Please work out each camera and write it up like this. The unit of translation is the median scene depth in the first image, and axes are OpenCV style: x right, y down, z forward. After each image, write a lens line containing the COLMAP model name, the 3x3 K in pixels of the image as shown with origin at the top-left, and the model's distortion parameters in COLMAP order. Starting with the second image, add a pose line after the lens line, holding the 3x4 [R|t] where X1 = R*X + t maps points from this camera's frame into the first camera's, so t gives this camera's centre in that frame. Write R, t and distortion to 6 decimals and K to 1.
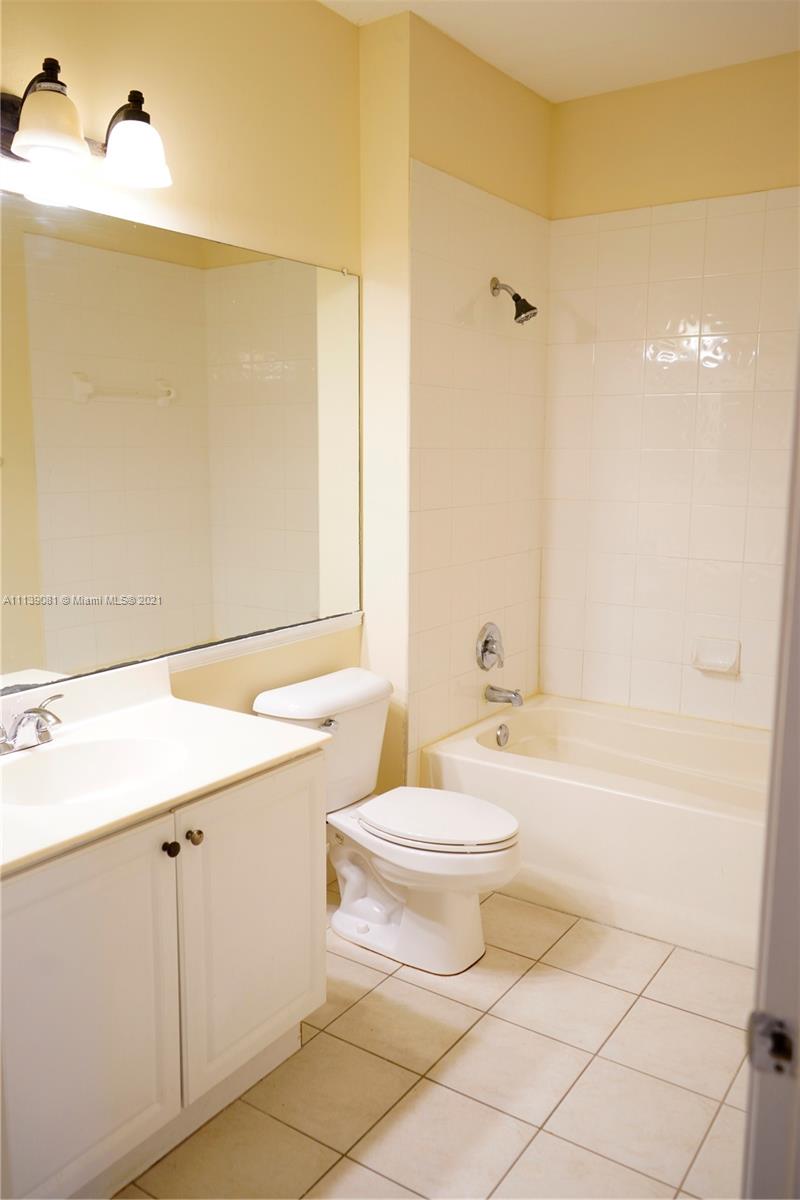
lens RADIAL K [[952.9, 0, 394.1], [0, 952.9, 598.5], [0, 0, 1]] dist [-0.018465, 0.018507]
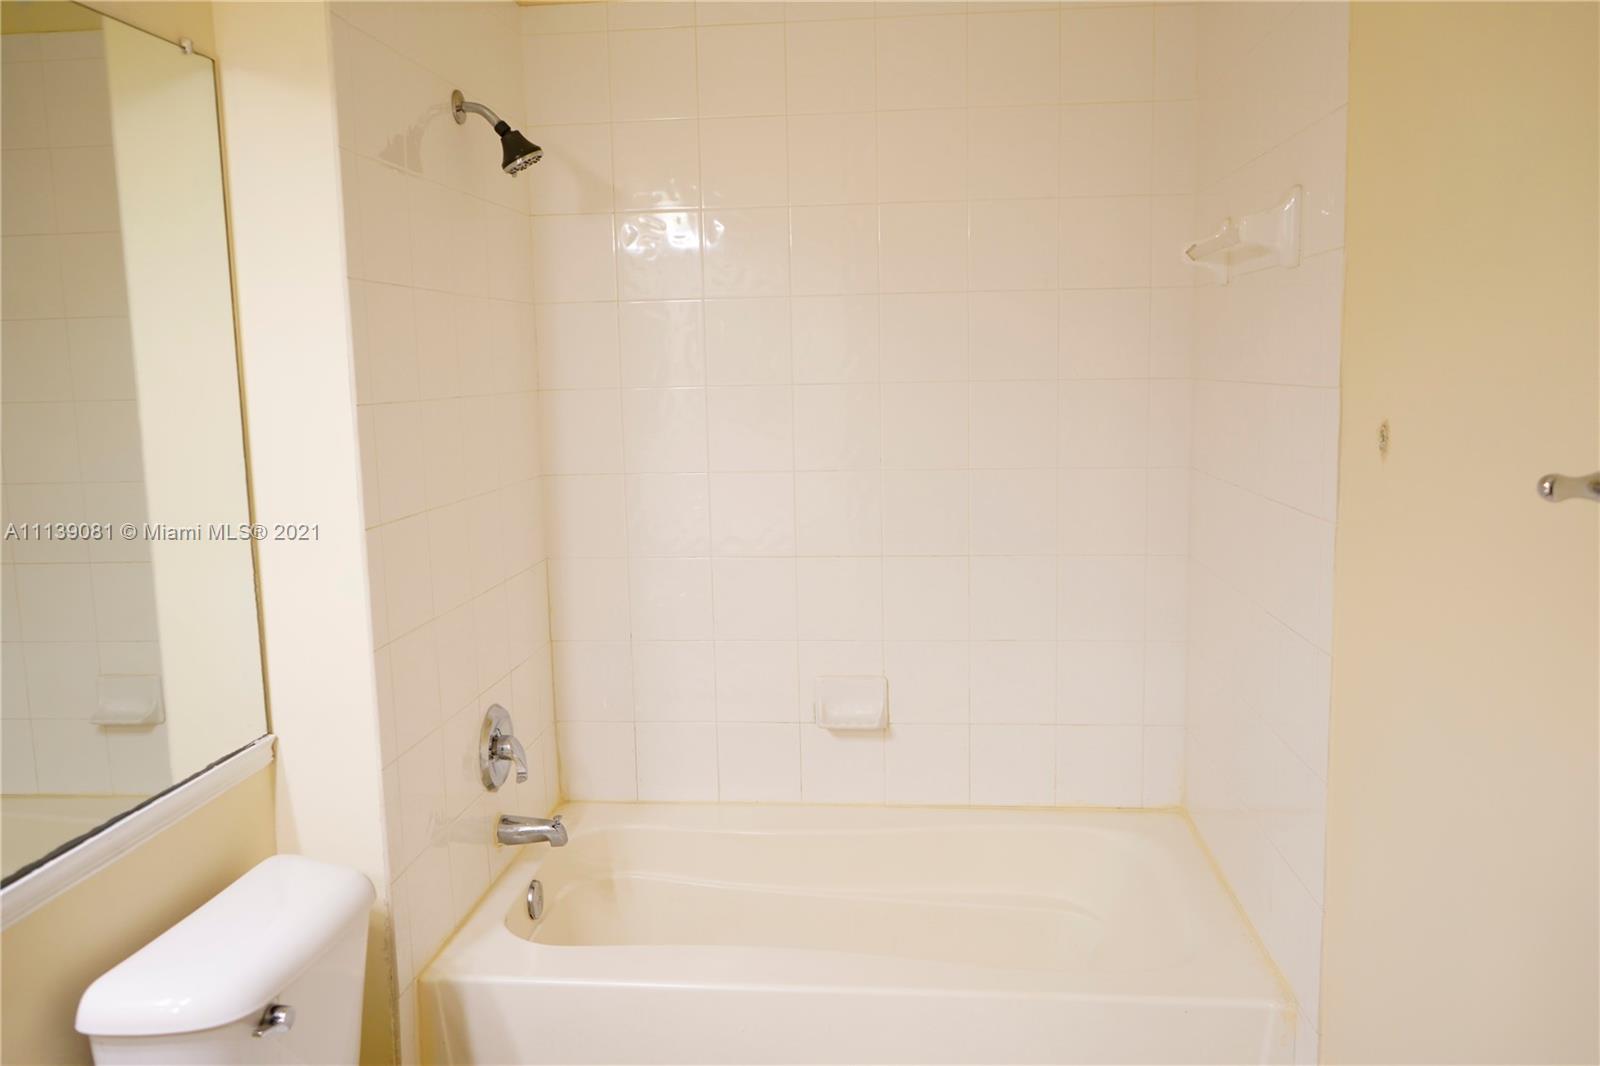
lens RADIAL K [[1270.5, 0, 802.2], [0, 1270.5, 528.5], [0, 0, 1]] dist [-0.018465, 0.018507]
pose [[0.872551, -0.088232, 0.480489, -0.096030], [0.103298, 0.994638, -0.004940, -0.058969], [-0.477477, 0.053944, 0.876987, 0.269986]]
